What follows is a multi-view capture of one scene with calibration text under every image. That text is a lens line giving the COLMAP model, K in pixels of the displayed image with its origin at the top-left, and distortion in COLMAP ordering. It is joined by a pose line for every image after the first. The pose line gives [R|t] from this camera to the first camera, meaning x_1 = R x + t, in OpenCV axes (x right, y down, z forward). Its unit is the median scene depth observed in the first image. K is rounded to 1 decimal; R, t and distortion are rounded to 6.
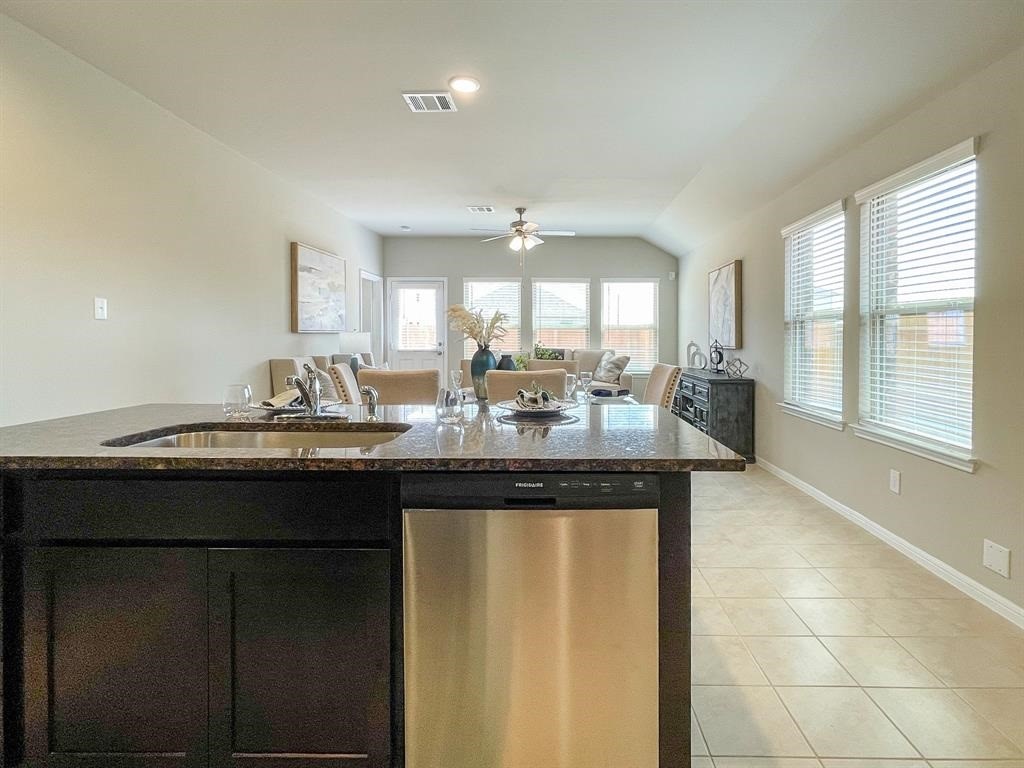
lens RADIAL K [[528.8, 0, 508.6], [0, 528.8, 350.0], [0, 0, 1]] dist [0.001569, -0.000066]
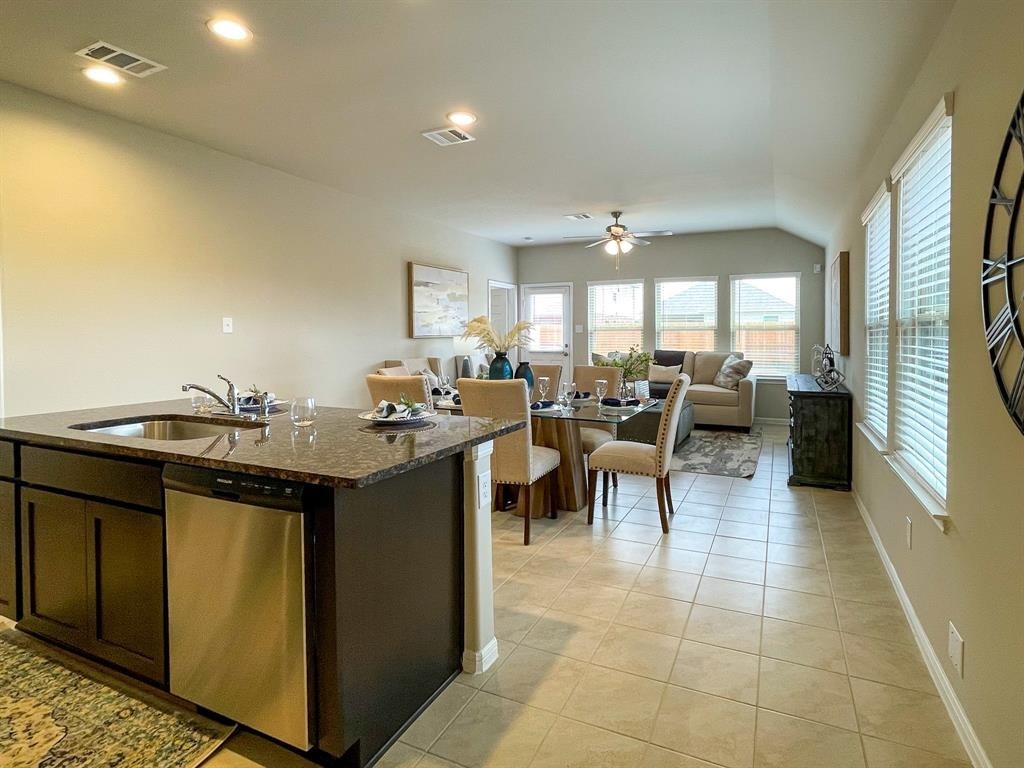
lens RADIAL K [[508.5, 0, 509.8], [0, 508.5, 353.9], [0, 0, 1]] dist [-0.002609, -0.000633]
pose [[0.918898, 0.009416, -0.394383, 0.220187], [-0.003762, 0.999879, 0.015106, -0.013199], [0.394477, -0.012397, 0.918822, 0.031097]]
